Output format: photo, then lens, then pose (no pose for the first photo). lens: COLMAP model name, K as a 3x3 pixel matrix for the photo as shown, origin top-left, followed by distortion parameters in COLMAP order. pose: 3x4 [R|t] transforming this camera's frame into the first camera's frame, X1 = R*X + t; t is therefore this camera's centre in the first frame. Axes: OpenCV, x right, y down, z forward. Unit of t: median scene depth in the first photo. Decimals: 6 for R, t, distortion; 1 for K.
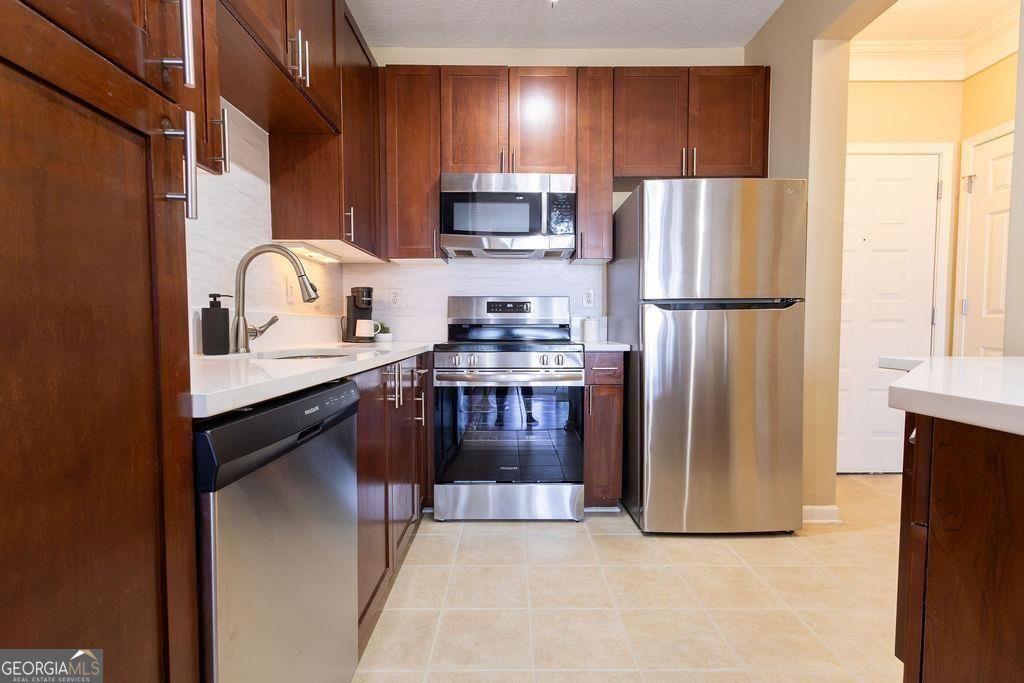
lens RADIAL K [[488.5, 0, 516.2], [0, 488.5, 341.4], [0, 0, 1]] dist [0.007258, 0.001237]
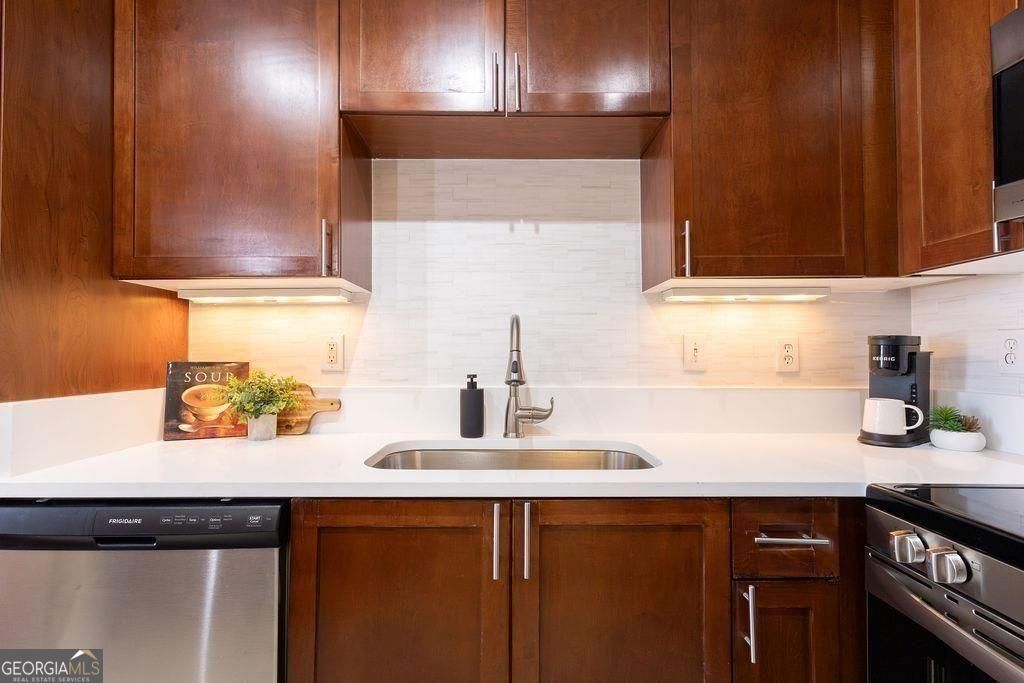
lens RADIAL K [[488.5, 0, 513.7], [0, 488.5, 343.5], [0, 0, 1]] dist [0.007258, 0.001237]
pose [[-0.000253, -0.020237, -0.999795, 0.213747], [-0.031132, 0.999311, -0.020219, -0.082797], [0.999515, 0.031121, -0.000883, 0.631538]]
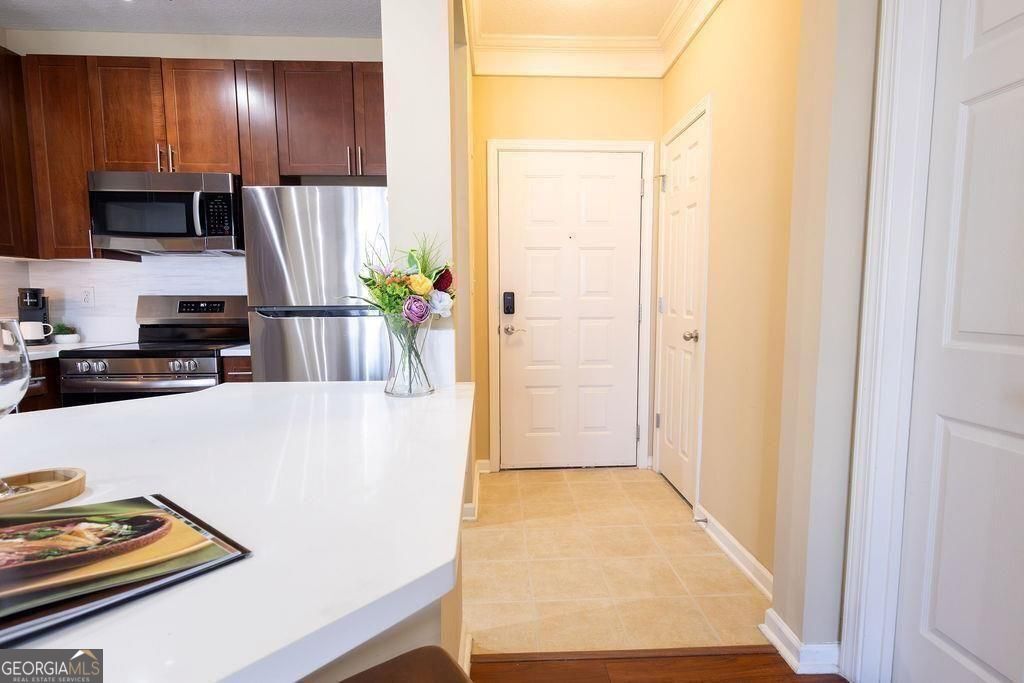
lens RADIAL K [[511.5, 0, 516.1], [0, 511.5, 343.5], [0, 0, 1]] dist [0.008846, -0.000514]
pose [[0.999453, -0.004868, 0.032719, 0.644480], [0.003122, 0.998579, 0.053202, -0.054648], [-0.032931, -0.053071, 0.998048, -0.058845]]
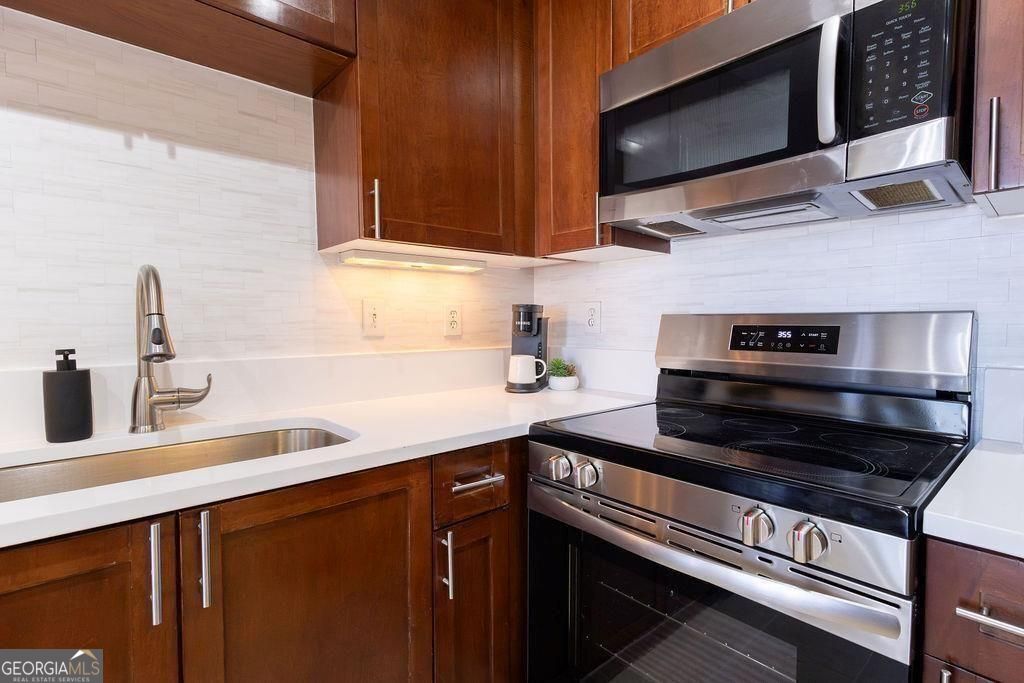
lens RADIAL K [[488.5, 0, 523.2], [0, 488.5, 344.7], [0, 0, 1]] dist [0.007258, 0.001237]
pose [[0.664842, 0.036979, -0.746068, 0.175158], [-0.022525, 0.999312, 0.029458, -0.079931], [0.746644, -0.002780, 0.665218, 0.594823]]
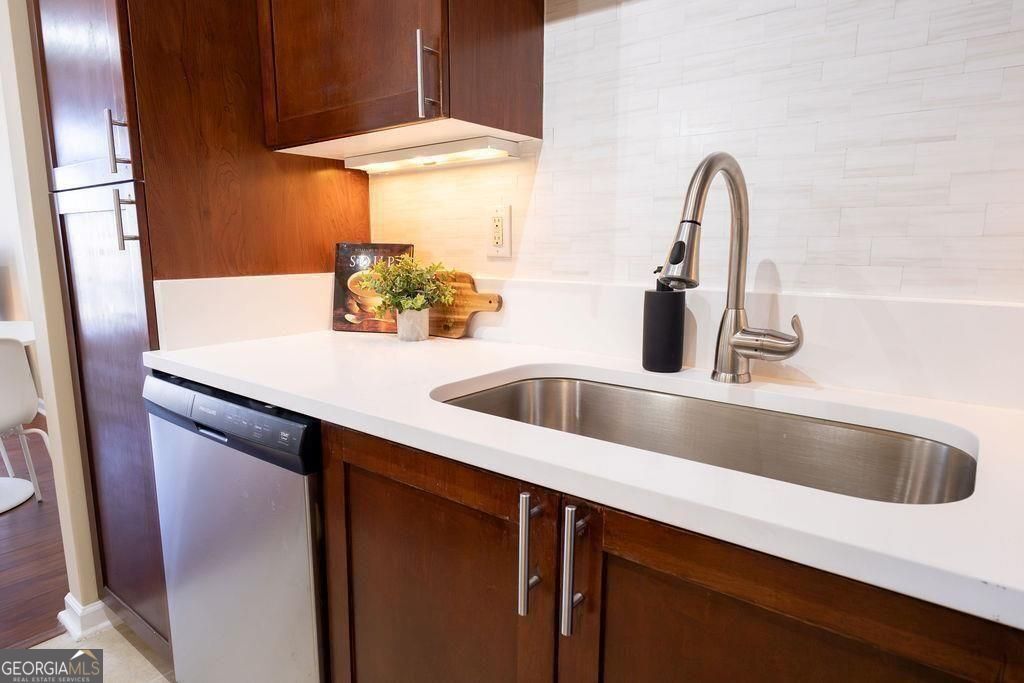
lens RADIAL K [[622.4, 0, 498.1], [0, 622.4, 345.0], [0, 0, 1]] dist [-0.000223, 0.001628]
pose [[-0.633724, 0.130490, -0.762474, 0.047223], [-0.022422, 0.982157, 0.186723, -0.080900], [0.773234, 0.135426, -0.619490, 0.766667]]
